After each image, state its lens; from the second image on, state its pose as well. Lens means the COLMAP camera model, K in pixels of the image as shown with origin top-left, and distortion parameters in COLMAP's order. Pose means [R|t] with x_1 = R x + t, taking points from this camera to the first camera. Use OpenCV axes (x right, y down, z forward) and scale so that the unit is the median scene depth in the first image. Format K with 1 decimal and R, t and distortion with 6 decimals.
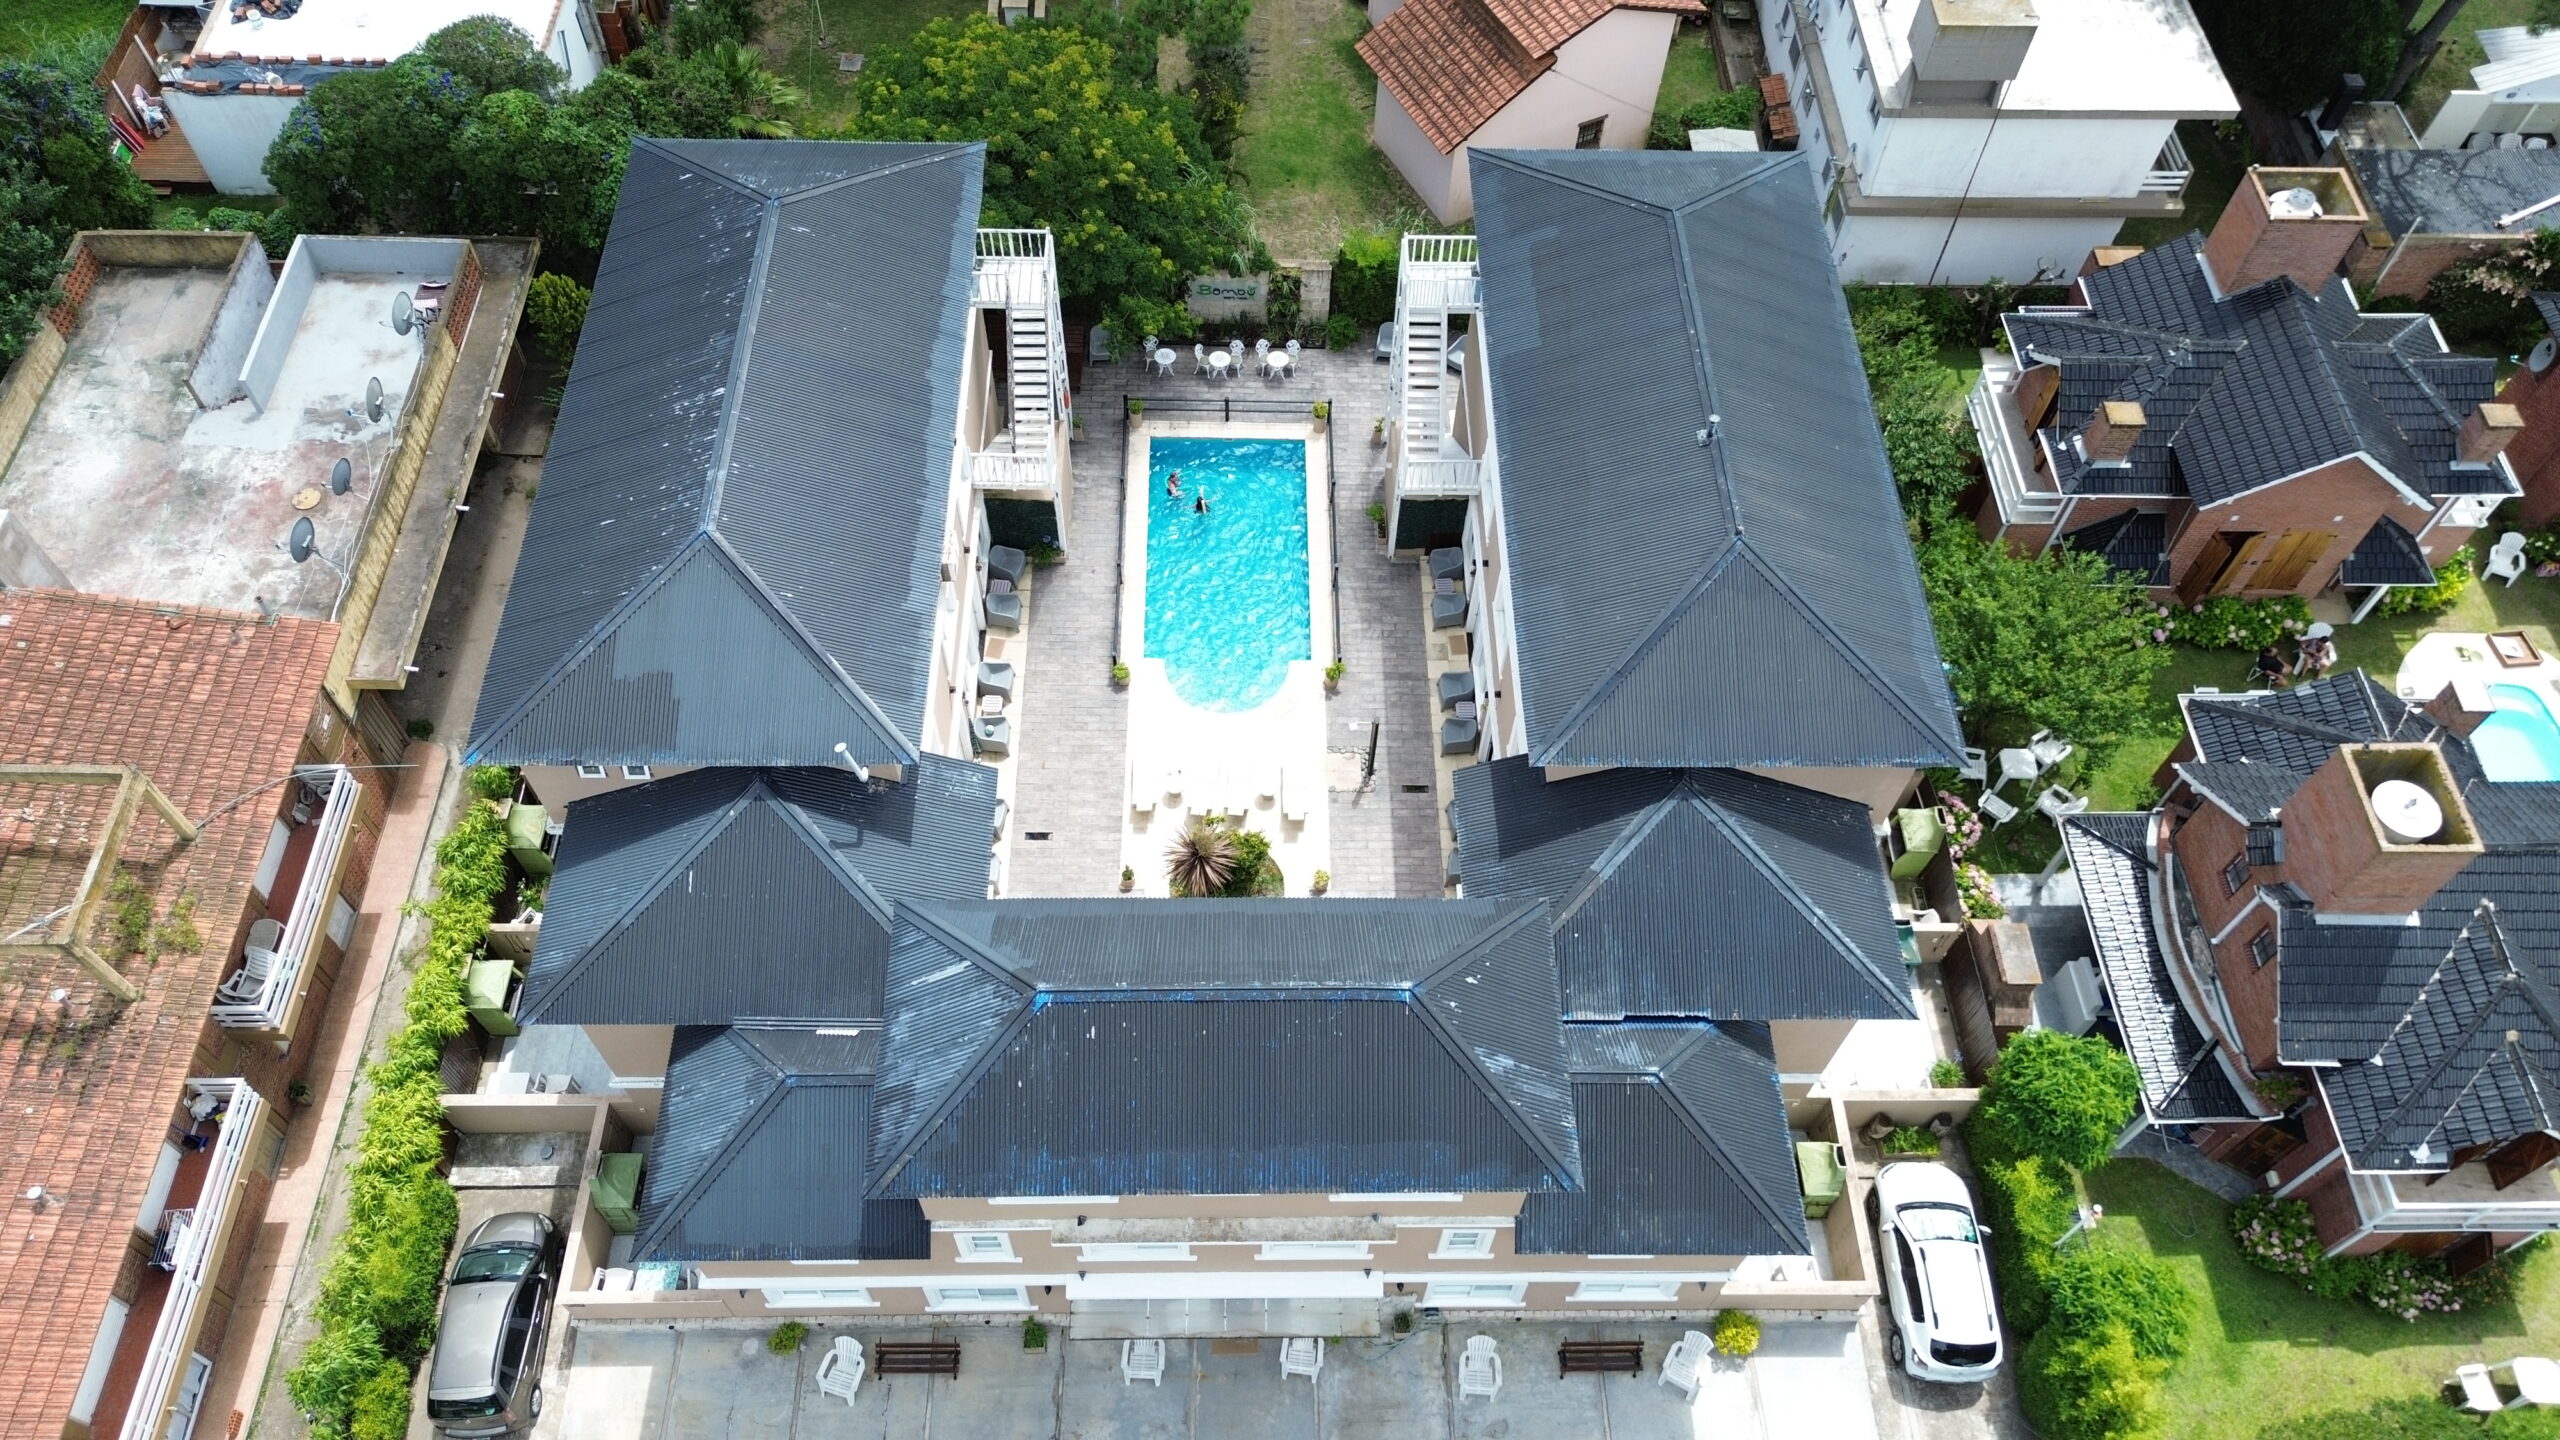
lens RADIAL K [[1825.6, 0, 1280.0], [0, 1825.6, 720.0], [0, 0, 1]] dist [0.033959, -0.004200]
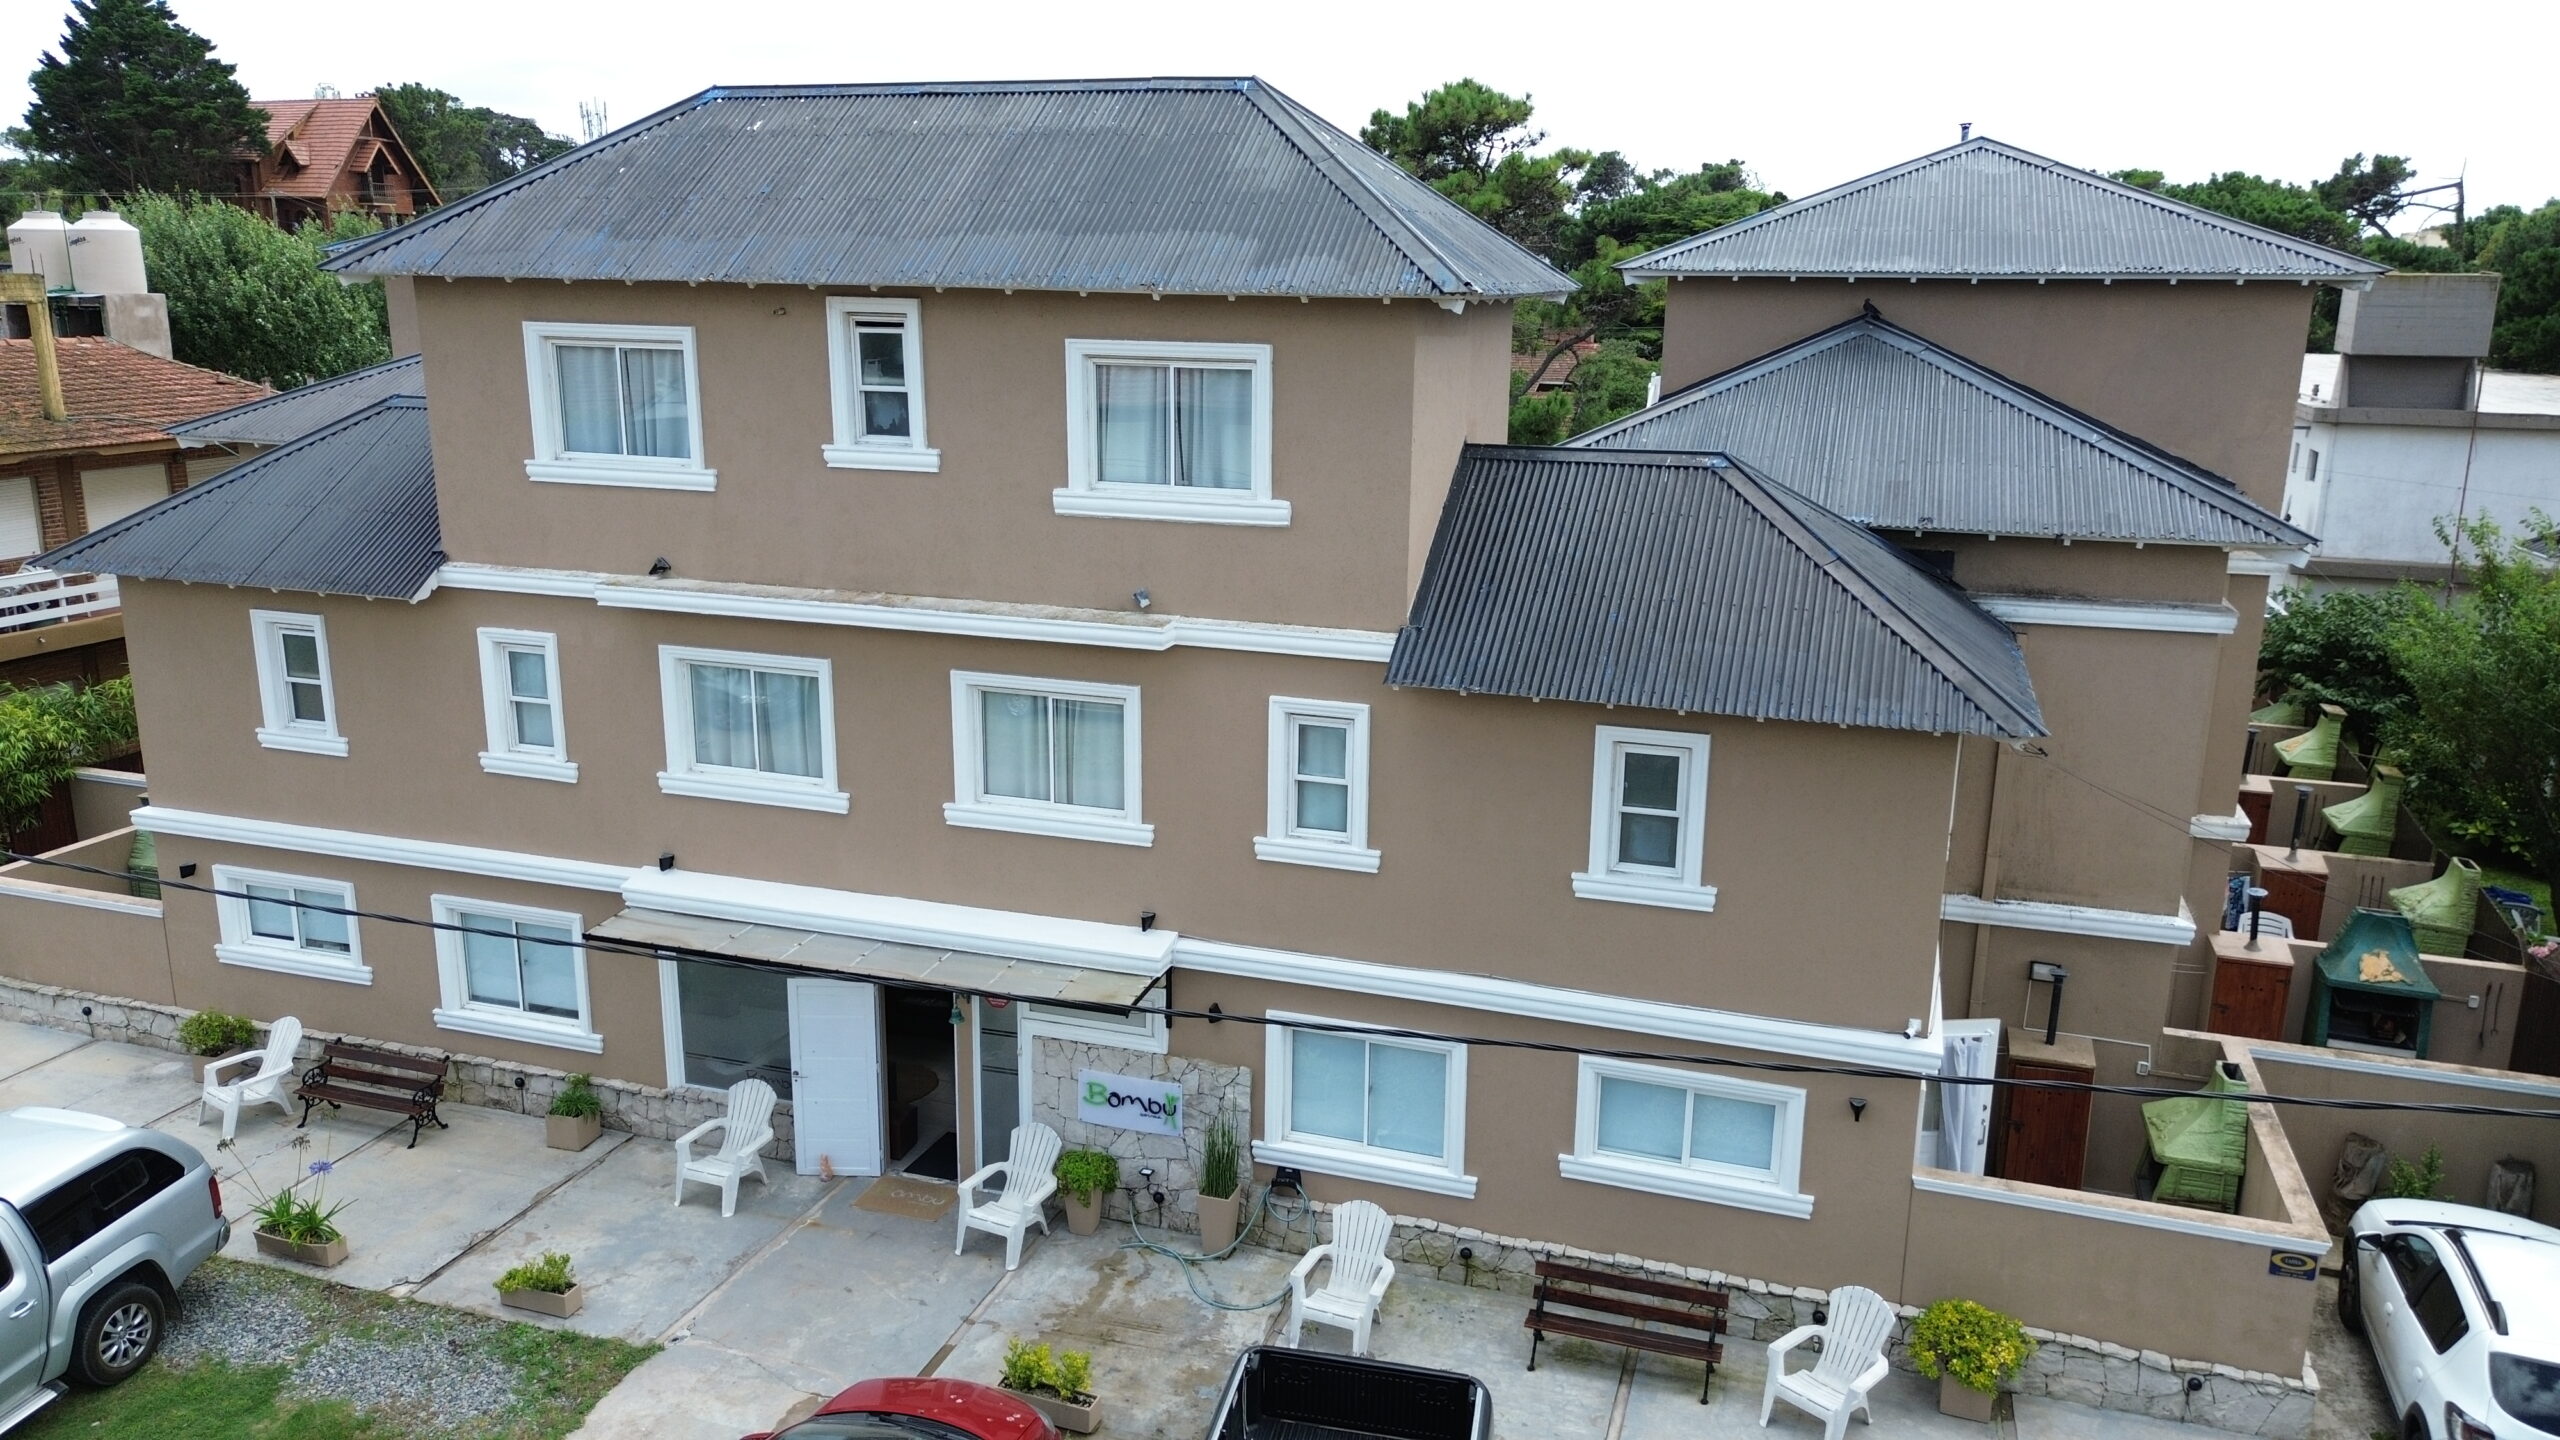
lens RADIAL K [[1825.6, 0, 1280.0], [0, 1825.6, 720.0], [0, 0, 1]] dist [0.033959, -0.004200]
pose [[0.942399, 0.060437, -0.328985, 0.200710], [-0.268140, 0.724470, -0.635015, 0.468149], [0.199961, 0.686652, 0.698946, 0.505910]]
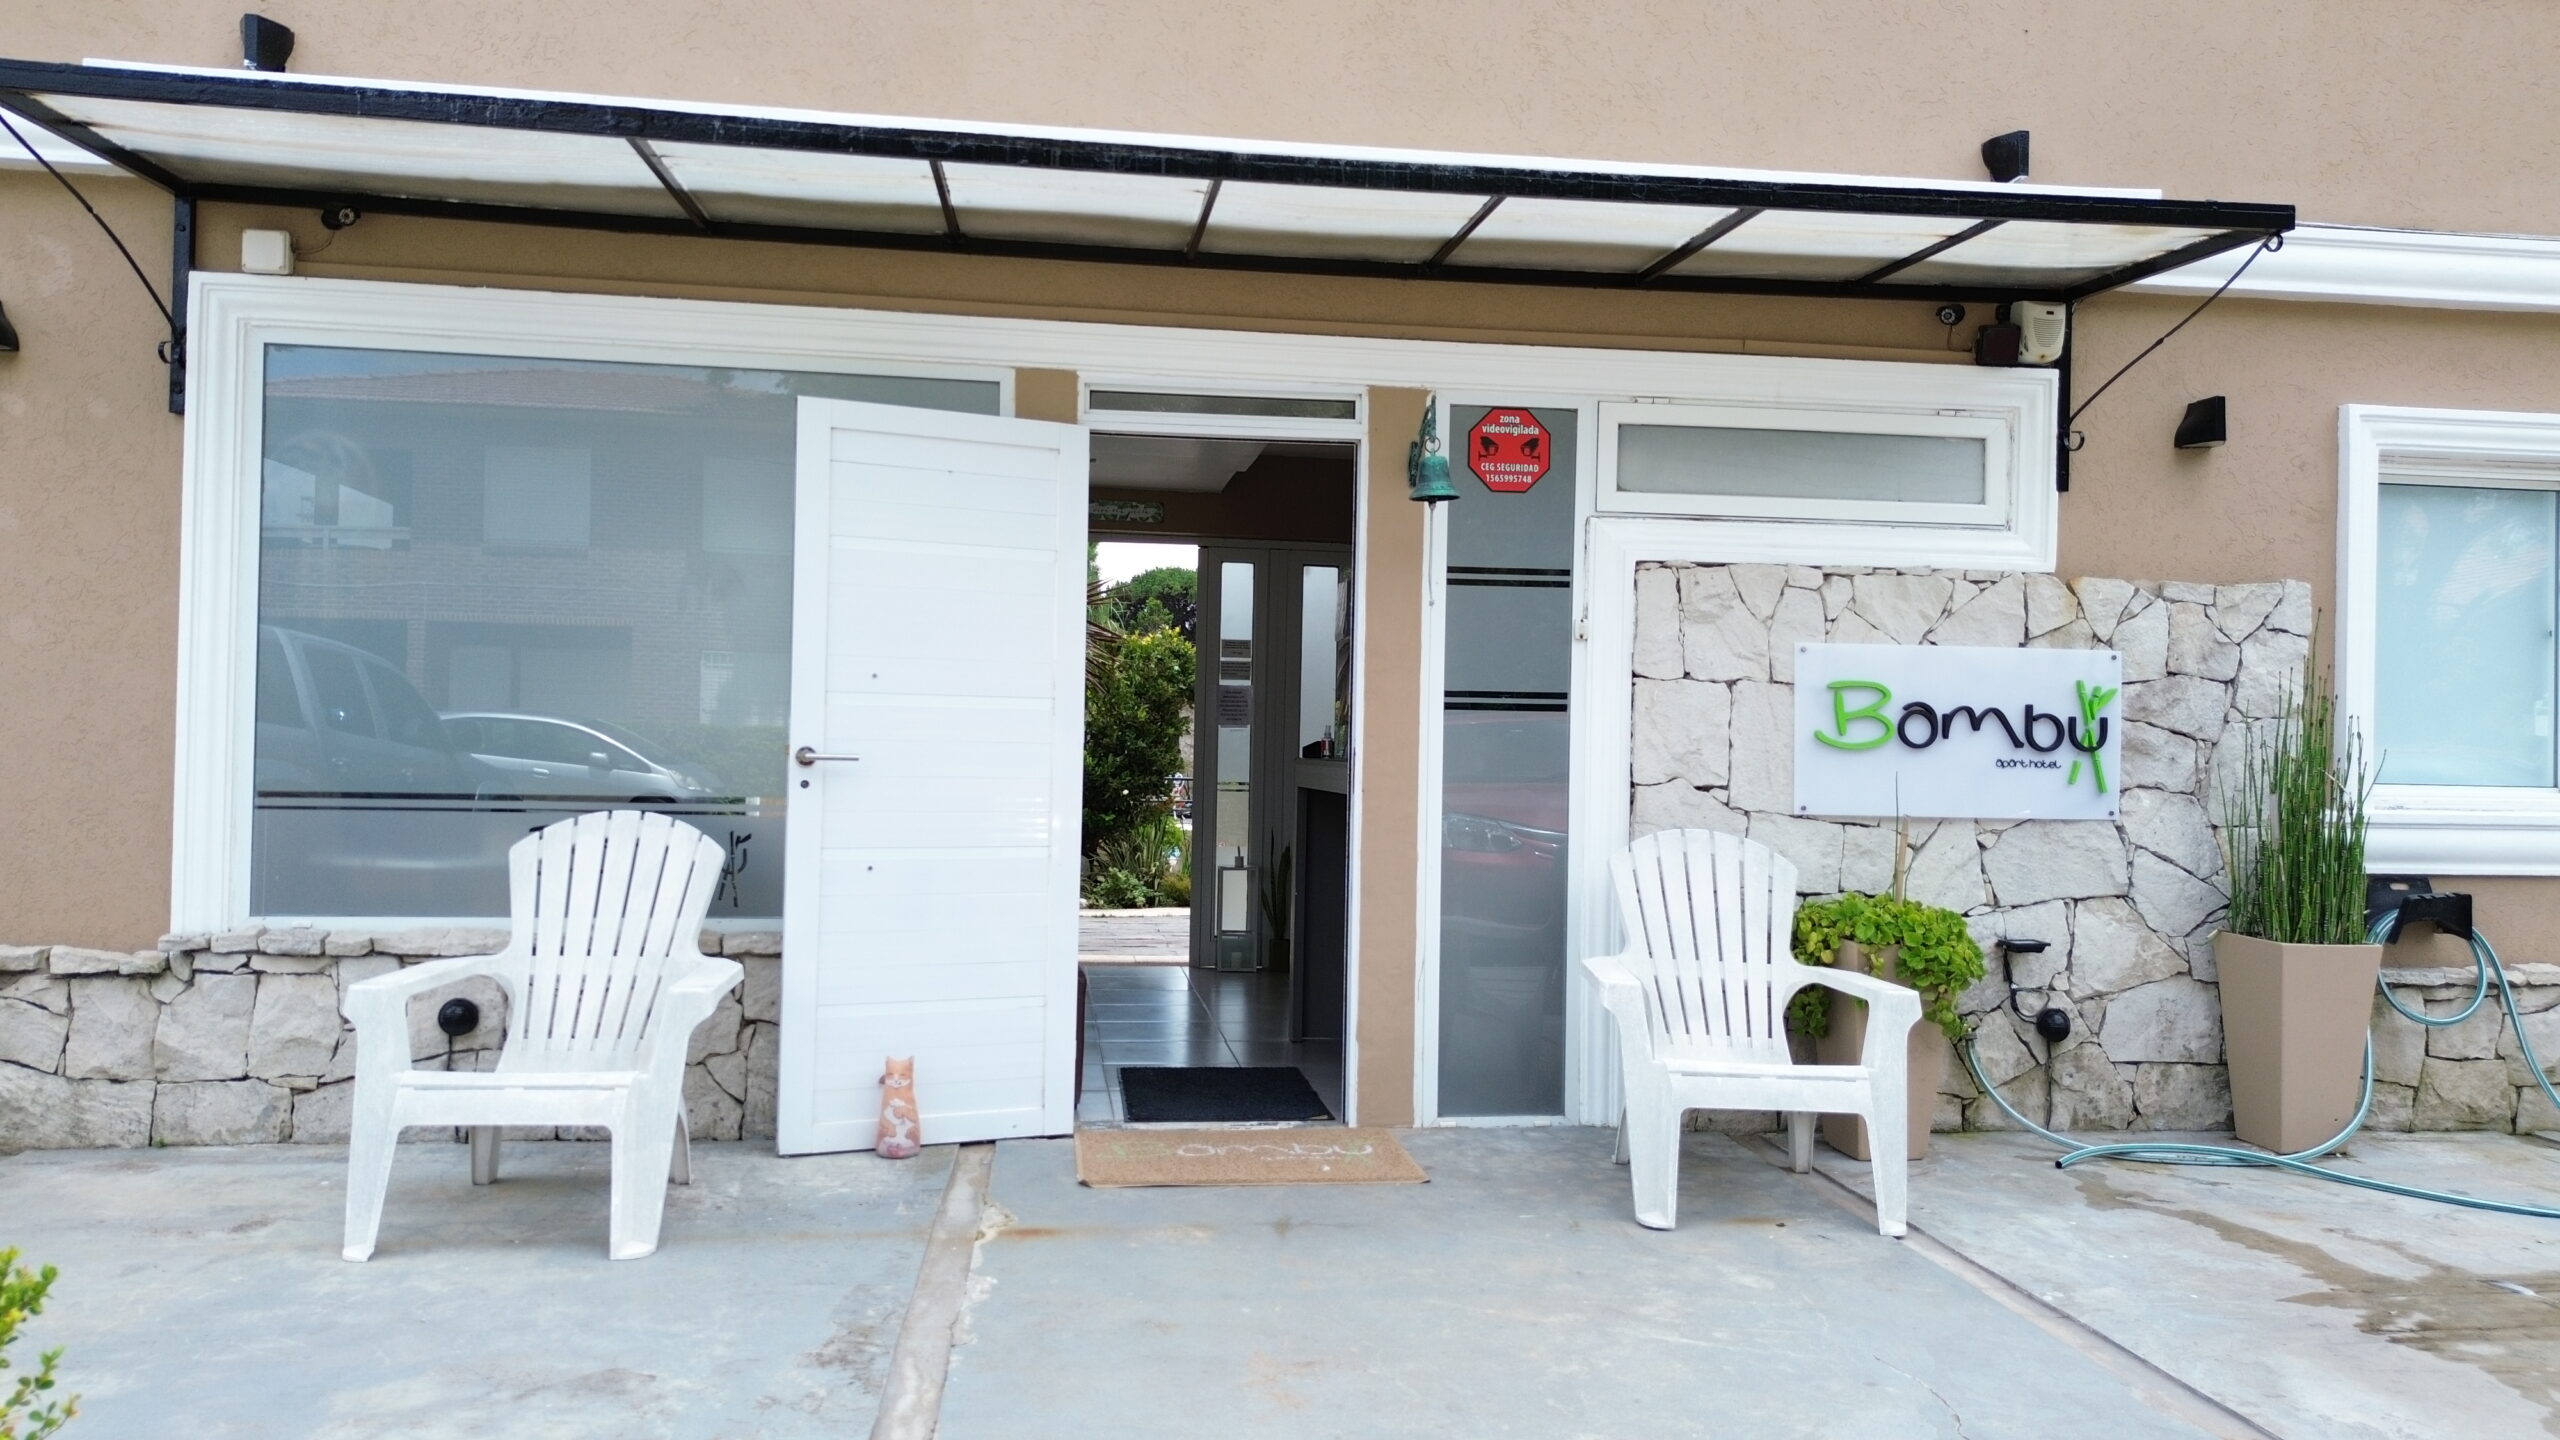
lens RADIAL K [[1825.6, 0, 1280.0], [0, 1825.6, 720.0], [0, 0, 1]] dist [0.033959, -0.004200]
pose [[0.994436, -0.009331, 0.104926, -0.032426], [0.093173, 0.542608, -0.834802, 0.384578], [-0.049144, 0.839934, 0.540459, 0.781716]]
